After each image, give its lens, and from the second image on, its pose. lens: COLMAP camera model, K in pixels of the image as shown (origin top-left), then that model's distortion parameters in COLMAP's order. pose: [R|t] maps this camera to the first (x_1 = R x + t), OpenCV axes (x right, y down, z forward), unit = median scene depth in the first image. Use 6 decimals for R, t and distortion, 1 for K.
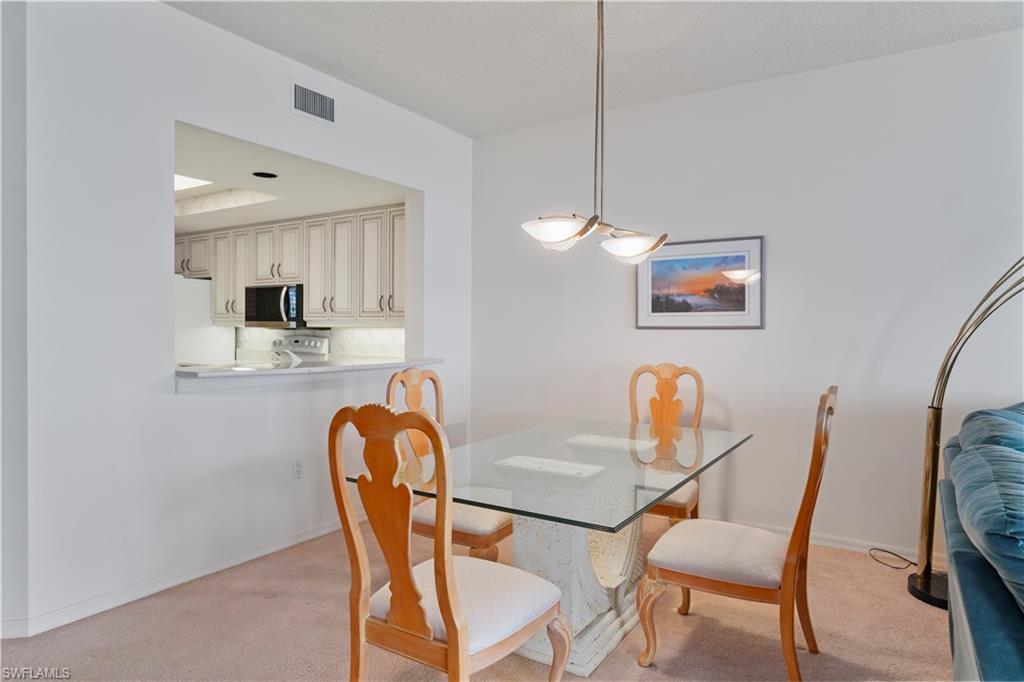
lens RADIAL K [[634.6, 0, 510.4], [0, 634.6, 340.6], [0, 0, 1]] dist [0.010721, 0.003866]
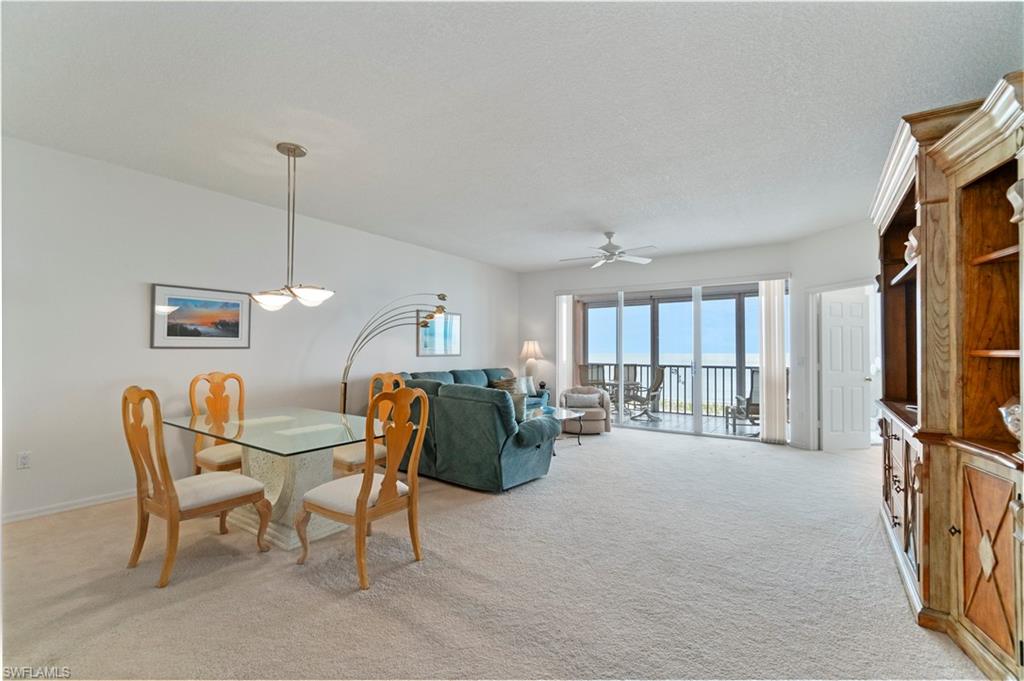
lens RADIAL K [[443.8, 0, 514.4], [0, 443.8, 343.9], [0, 0, 1]] dist [-0.003052, 0.000675]
pose [[0.000862, 0.008494, 0.999964, -0.705064], [0.012474, 0.999886, -0.008504, -0.011105], [-0.999922, 0.012481, 0.000756, 0.272855]]
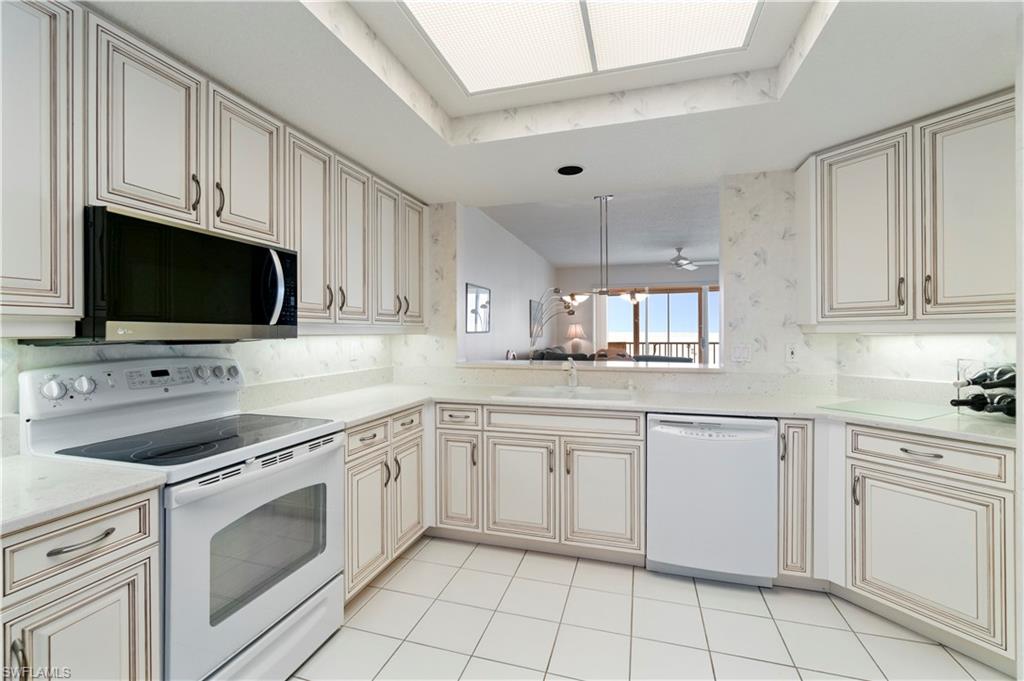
lens RADIAL K [[443.8, 0, 505.4], [0, 443.8, 334.9], [0, 0, 1]] dist [-0.003052, 0.000675]
pose [[-0.292085, -0.012126, 0.956316, -0.965830], [0.019446, 0.999638, 0.018615, -0.035184], [-0.956195, 0.024034, -0.291743, 1.265398]]
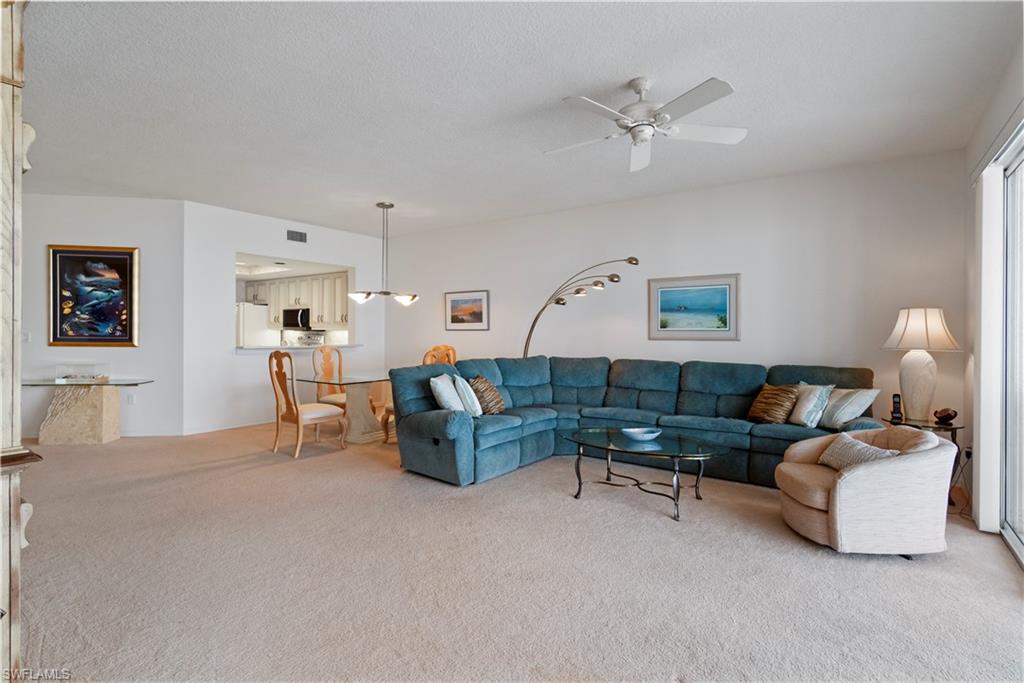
lens RADIAL K [[494.2, 0, 514.4], [0, 494.2, 335.2], [0, 0, 1]] dist [-0.004405, -0.000577]
pose [[0.999511, -0.000659, -0.031260, 0.499500], [0.000319, 0.999941, -0.010870, 0.017253], [0.031266, 0.010854, 0.999452, -0.726861]]
